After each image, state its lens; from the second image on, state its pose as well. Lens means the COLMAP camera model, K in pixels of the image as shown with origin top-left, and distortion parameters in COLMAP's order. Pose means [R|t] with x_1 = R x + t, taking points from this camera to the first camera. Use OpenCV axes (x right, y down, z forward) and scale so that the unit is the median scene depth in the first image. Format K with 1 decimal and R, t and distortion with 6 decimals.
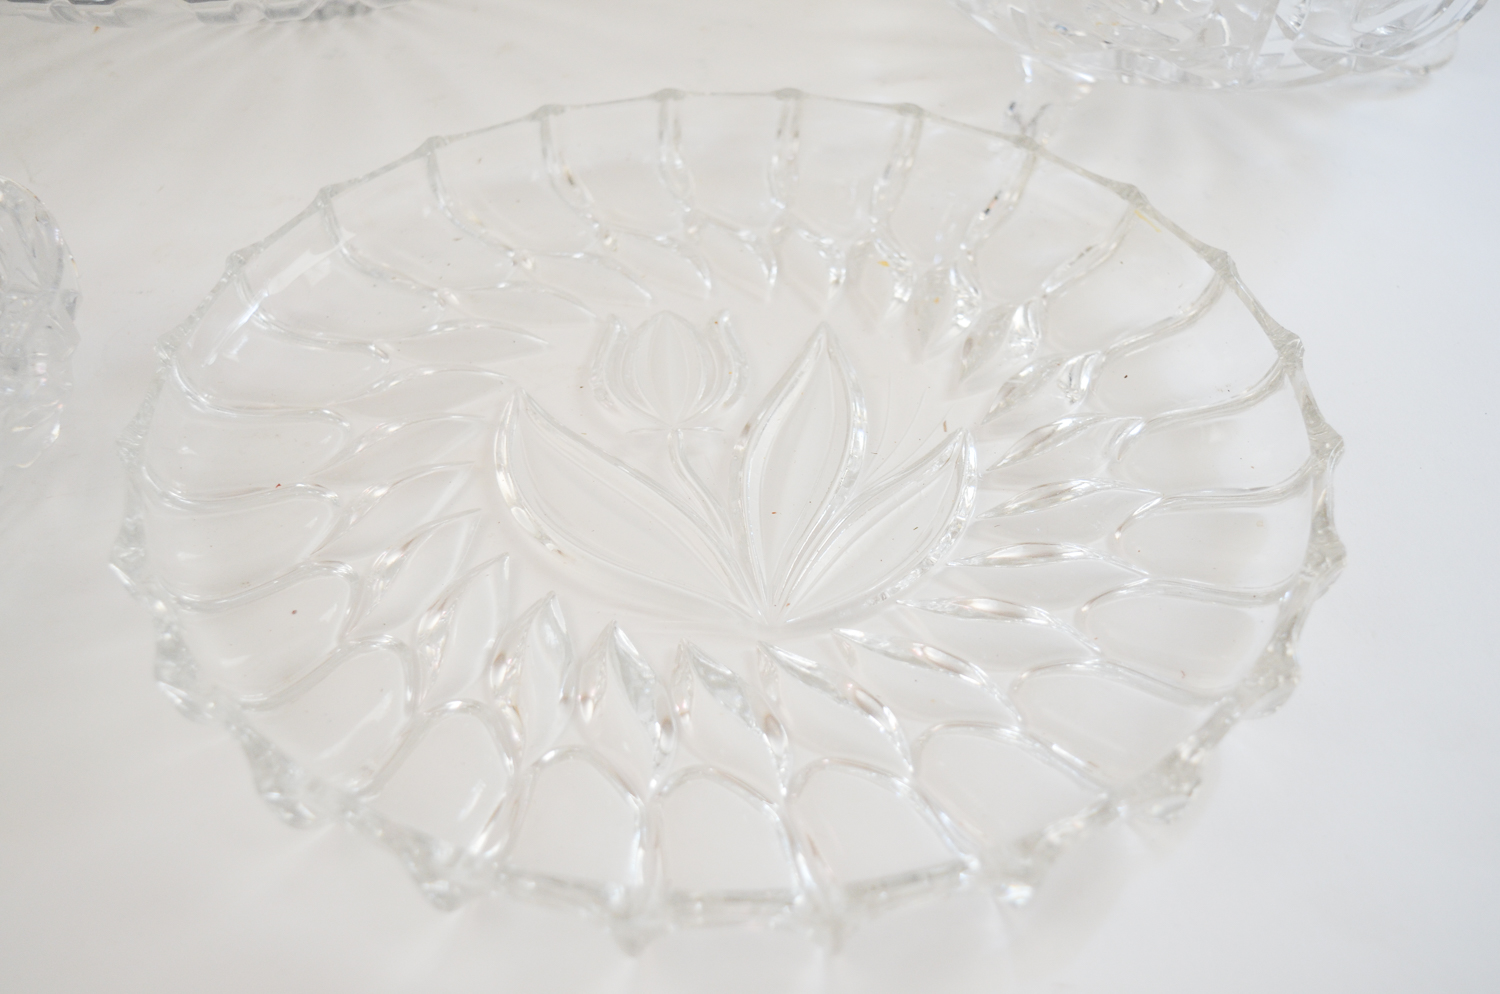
lens RADIAL K [[1680.2, 0, 750.0], [0, 1680.2, 497.0], [0, 0, 1]] dist [-0.023646, -0.007282]
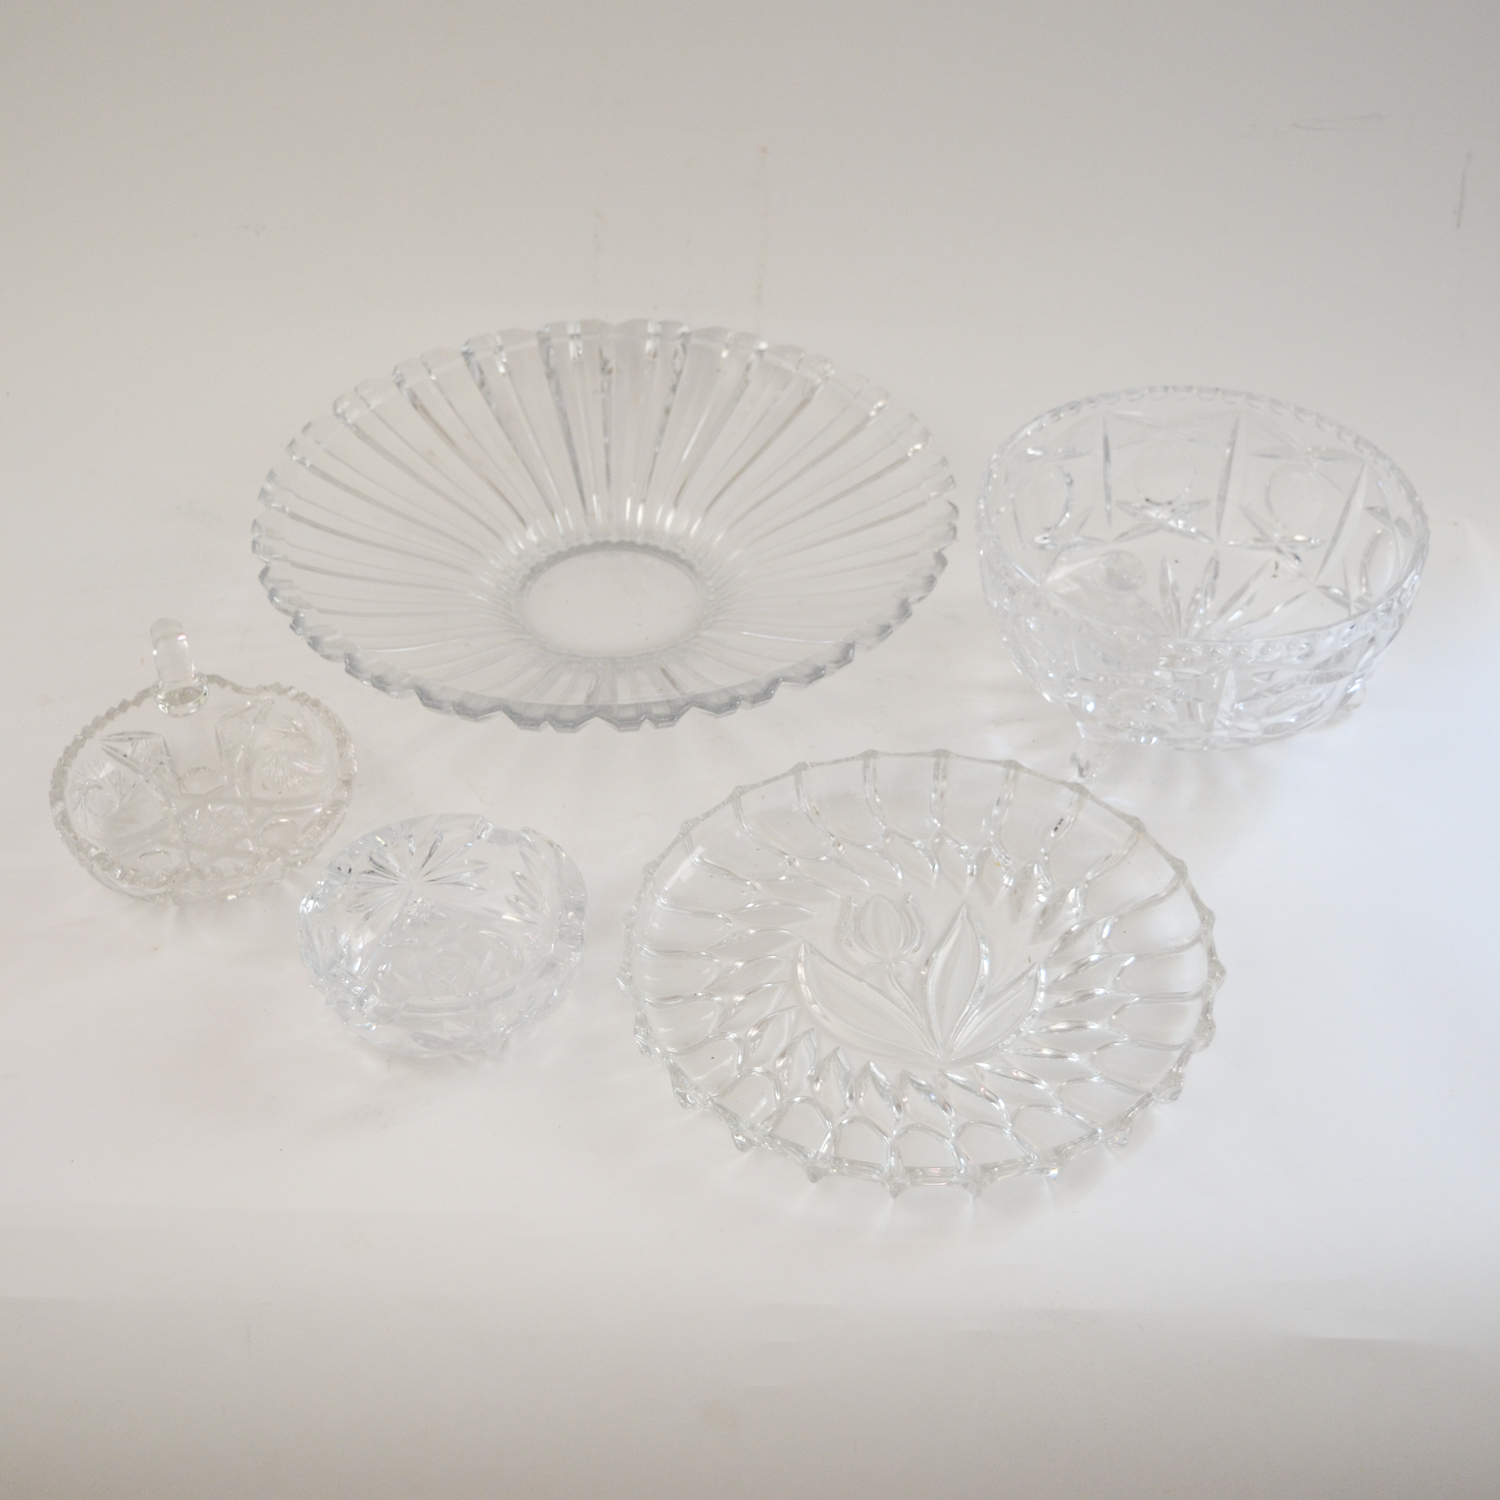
lens RADIAL K [[3066.0, 0, 750.0], [0, 3066.0, 750.0], [0, 0, 1]] dist [-0.016899, -0.188651]
pose [[0.999933, -0.008084, -0.008262, -0.175349], [0.007638, 0.998584, -0.052646, -0.101160], [0.008675, 0.052579, 0.998579, -2.551440]]
